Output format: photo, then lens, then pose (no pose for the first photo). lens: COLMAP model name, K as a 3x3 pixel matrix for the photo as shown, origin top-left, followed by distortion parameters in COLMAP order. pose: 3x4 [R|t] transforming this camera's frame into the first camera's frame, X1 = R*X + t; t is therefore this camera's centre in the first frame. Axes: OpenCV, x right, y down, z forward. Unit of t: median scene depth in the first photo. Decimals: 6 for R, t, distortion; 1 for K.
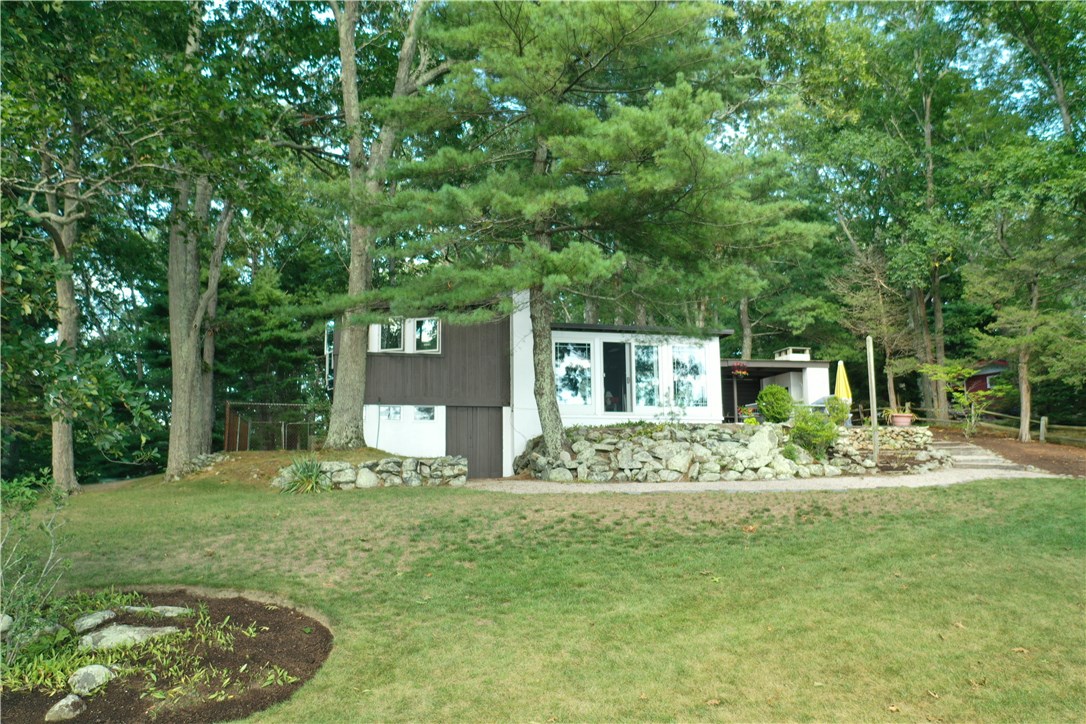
lens RADIAL K [[884.8, 0, 541.9], [0, 884.8, 360.7], [0, 0, 1]] dist [-0.017596, -0.023023]
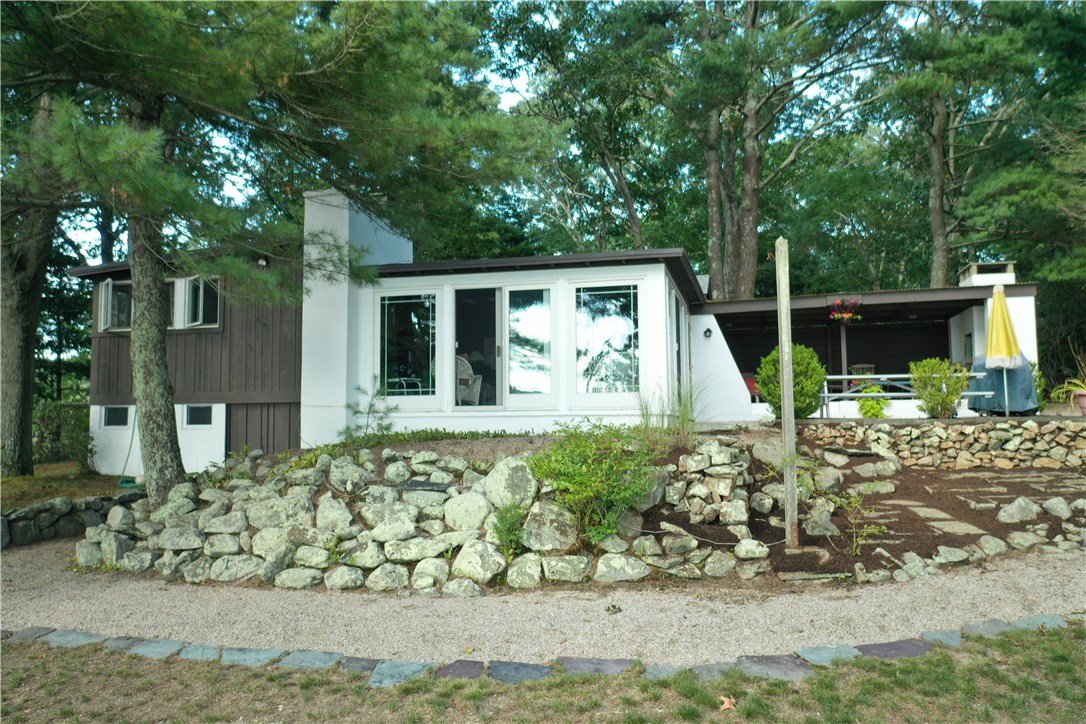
lens RADIAL K [[884.8, 0, 543.9], [0, 884.8, 363.3], [0, 0, 1]] dist [-0.017596, -0.023023]
pose [[0.889485, -0.036401, -0.455513, 0.376861], [0.067802, 0.996302, 0.052783, 0.000864], [0.451907, -0.077834, 0.888663, 0.470647]]
